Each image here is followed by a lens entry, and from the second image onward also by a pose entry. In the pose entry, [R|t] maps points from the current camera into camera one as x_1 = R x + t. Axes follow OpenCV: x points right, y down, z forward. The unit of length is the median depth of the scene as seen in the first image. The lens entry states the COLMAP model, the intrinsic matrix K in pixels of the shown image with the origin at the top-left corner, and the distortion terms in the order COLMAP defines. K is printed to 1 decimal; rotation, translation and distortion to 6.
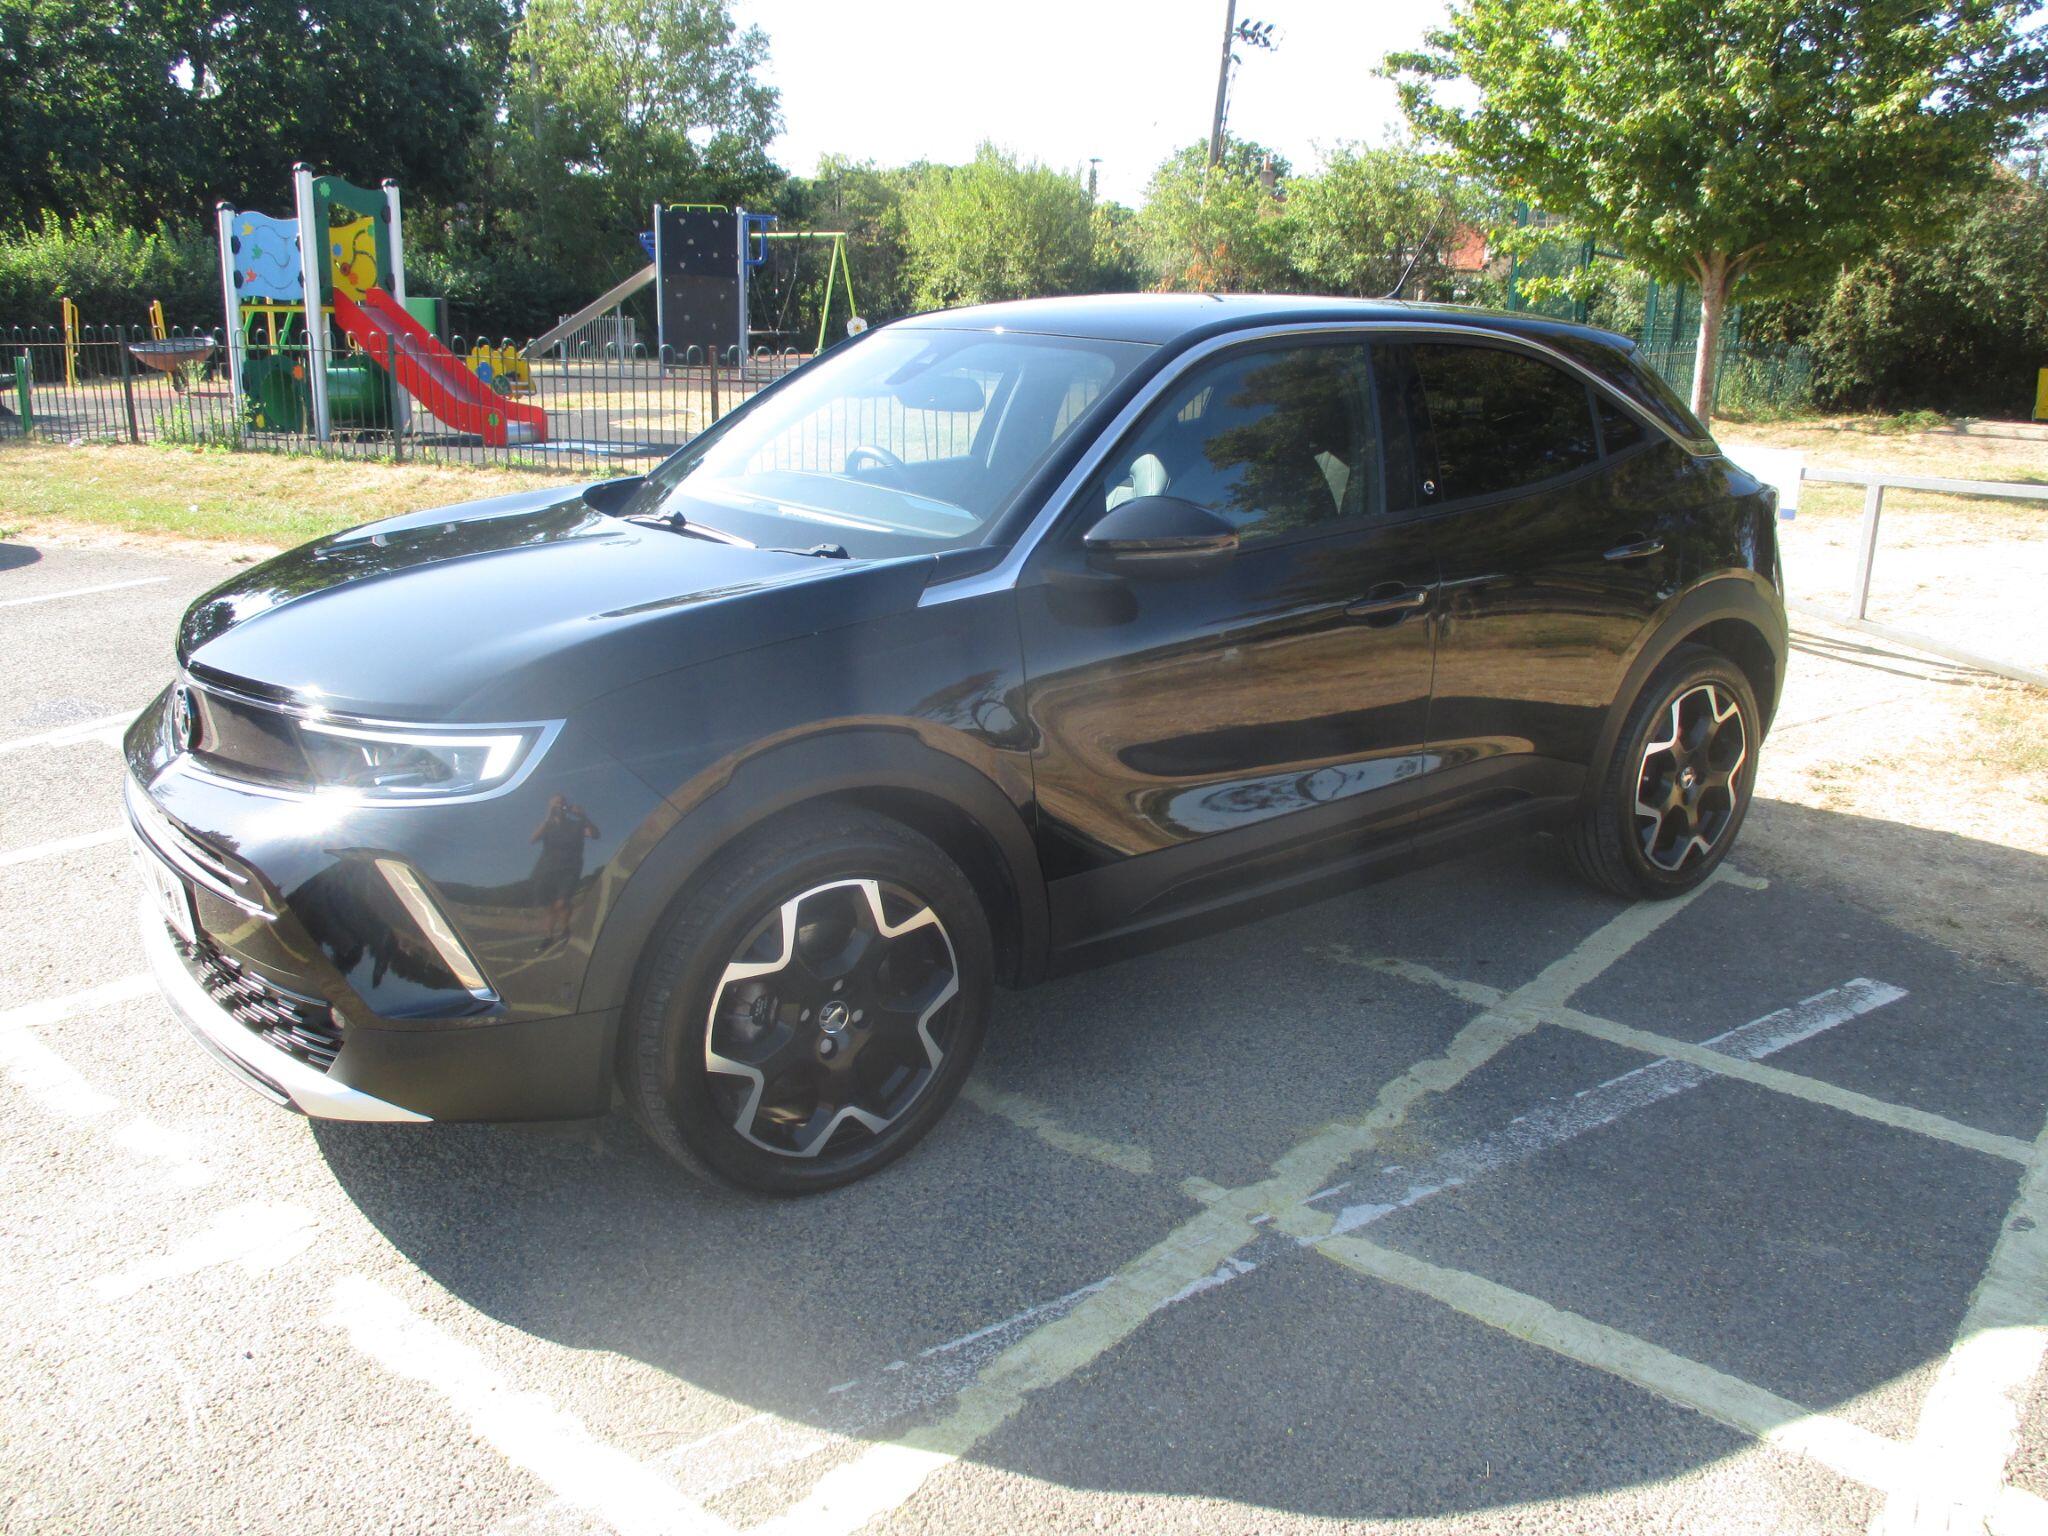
lens RADIAL K [[1724.8, 0, 1027.4], [0, 1724.8, 787.3], [0, 0, 1]] dist [-0.021815, -0.012518]
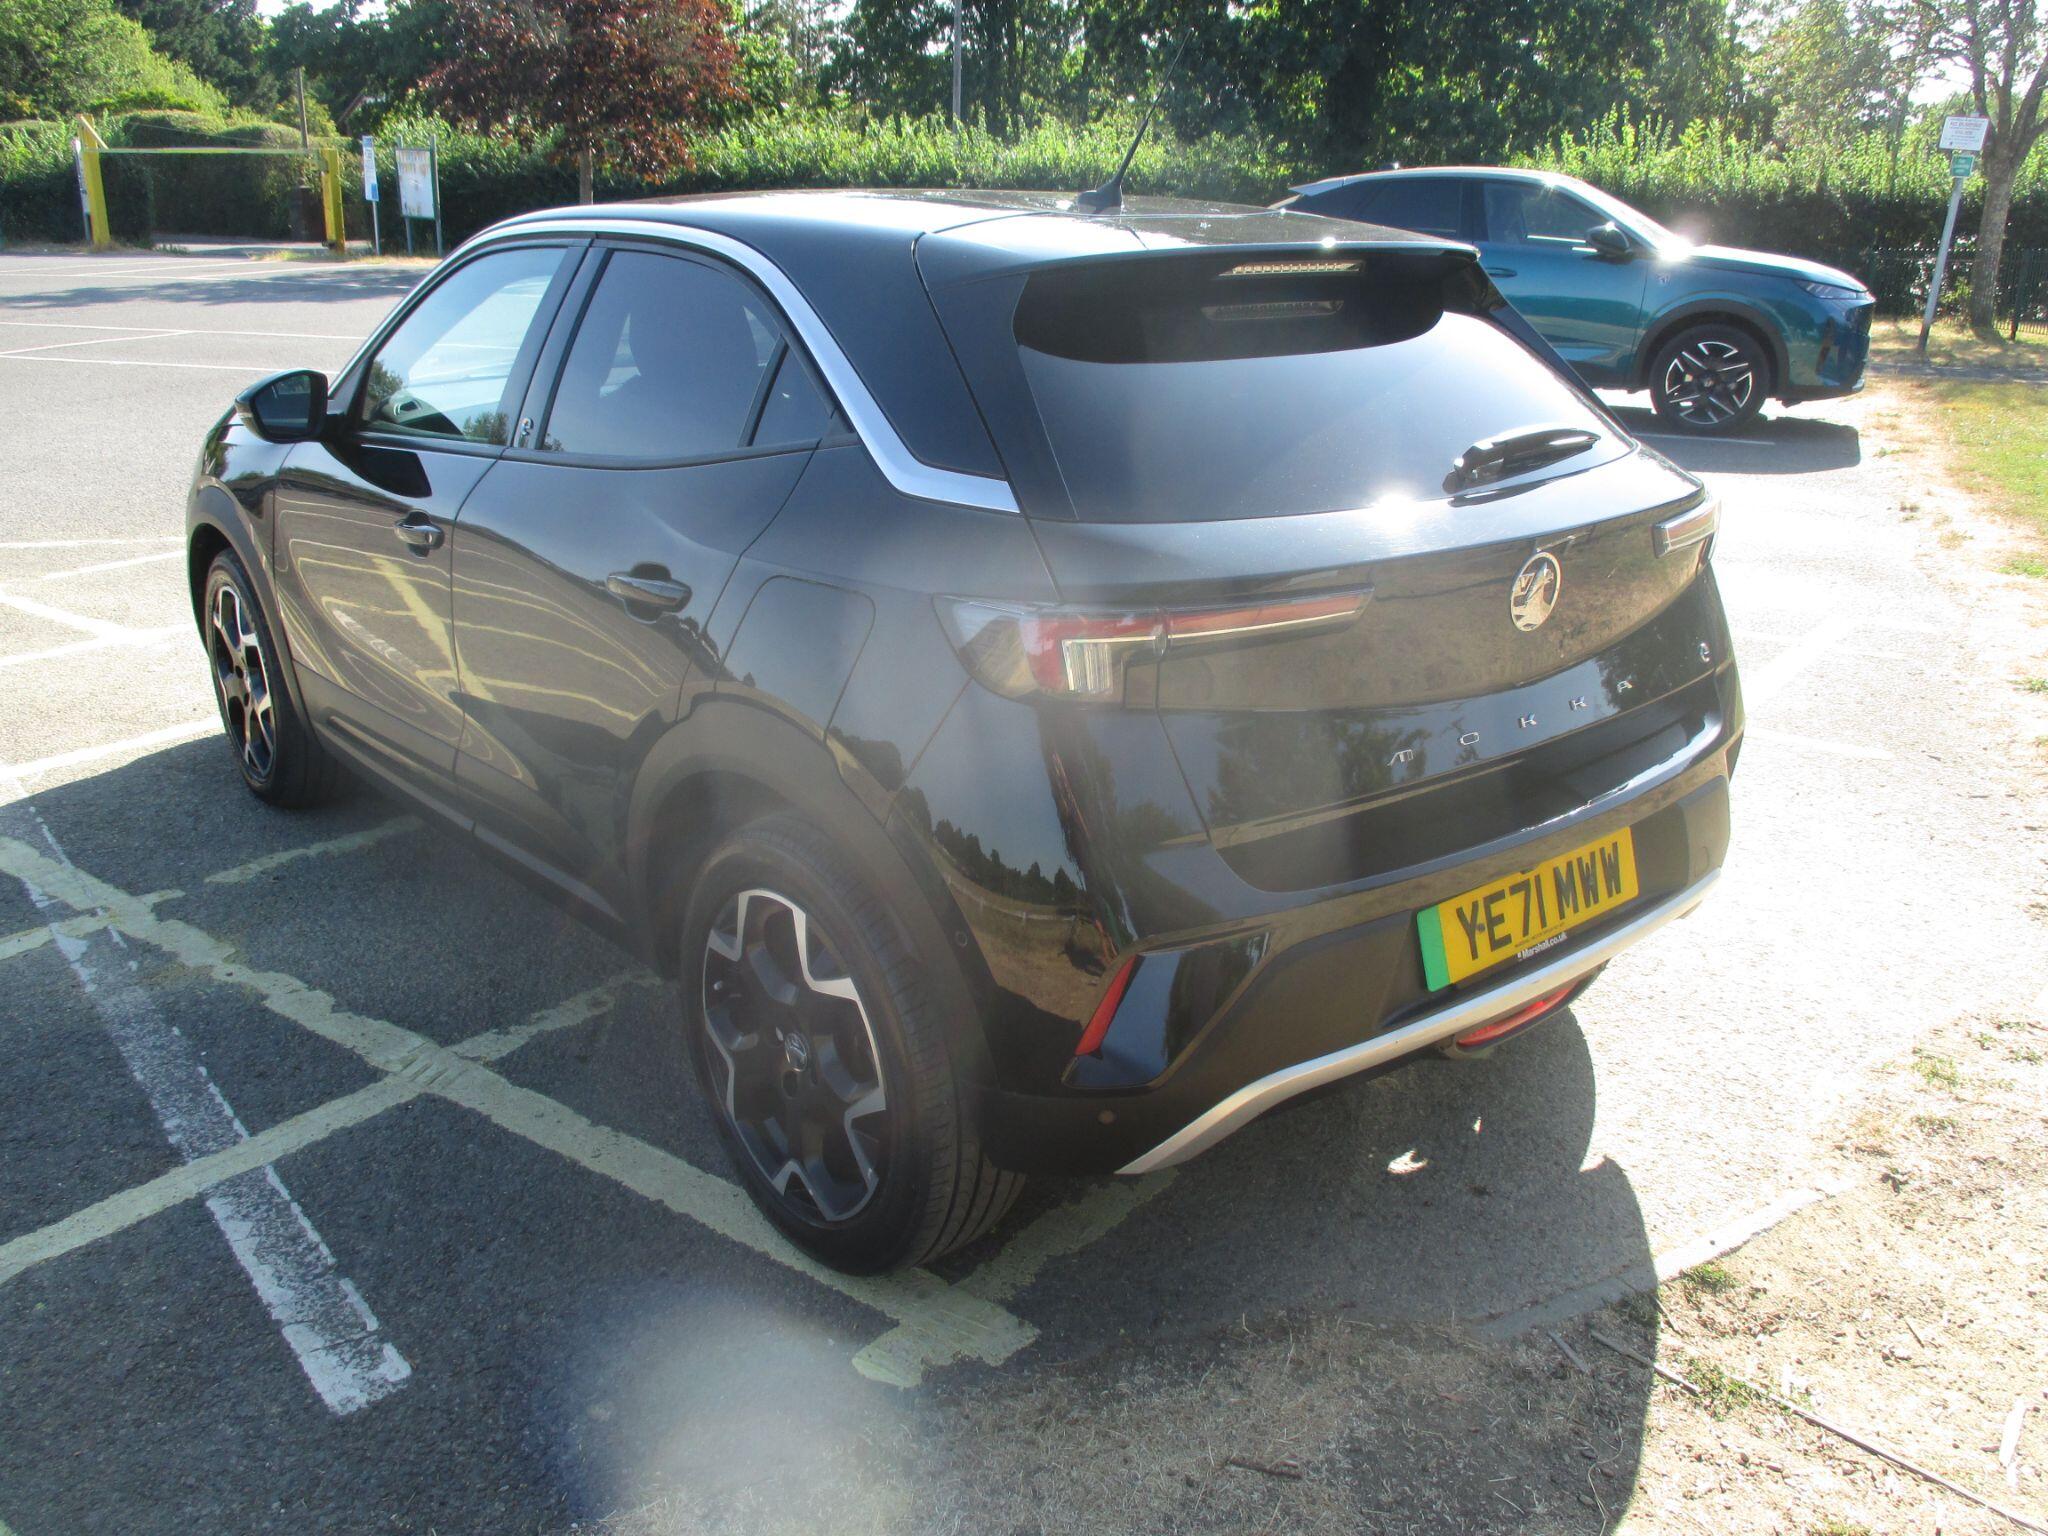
lens RADIAL K [[1724.8, 0, 1034.7], [0, 1724.8, 777.4], [0, 0, 1]] dist [-0.021815, -0.012518]
pose [[0.039346, 0.312245, -0.949187, 0.332948], [-0.283998, 0.914242, 0.288977, -0.101859], [0.958017, 0.258197, 0.124649, 0.365544]]
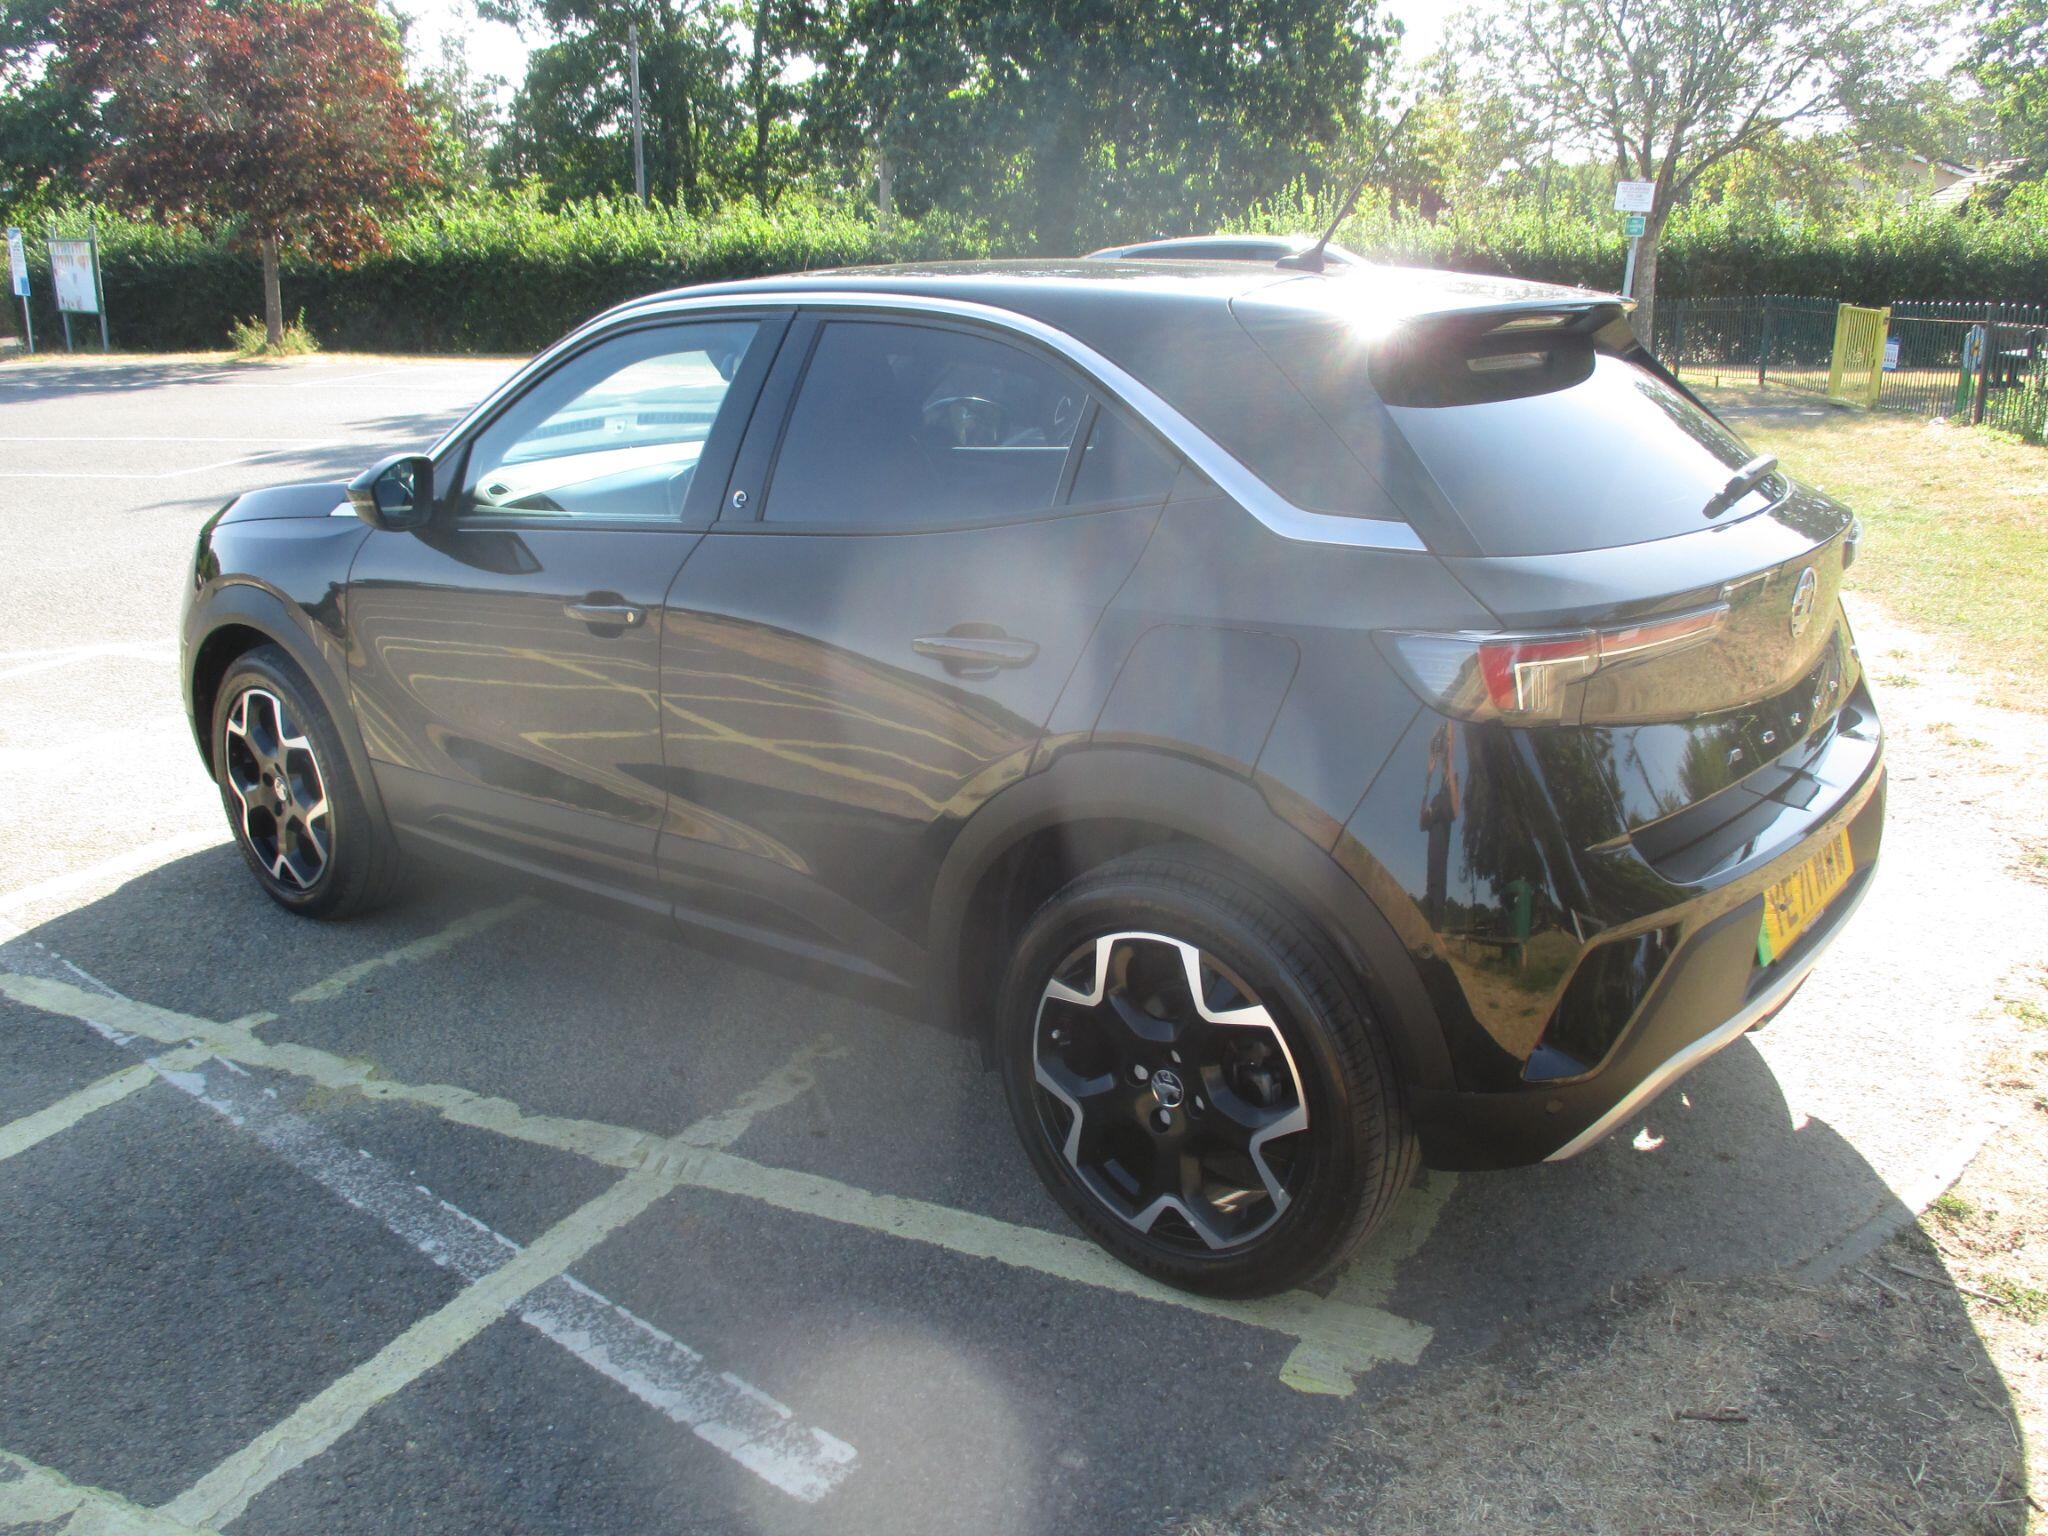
lens RADIAL K [[1724.8, 0, 1025.0], [0, 1724.8, 778.4], [0, 0, 1]] dist [-0.021815, -0.012518]
pose [[0.228624, 0.264660, -0.936849, 0.330299], [-0.256739, 0.944660, 0.204213, -0.078323], [0.939051, 0.193837, 0.283920, 0.287326]]
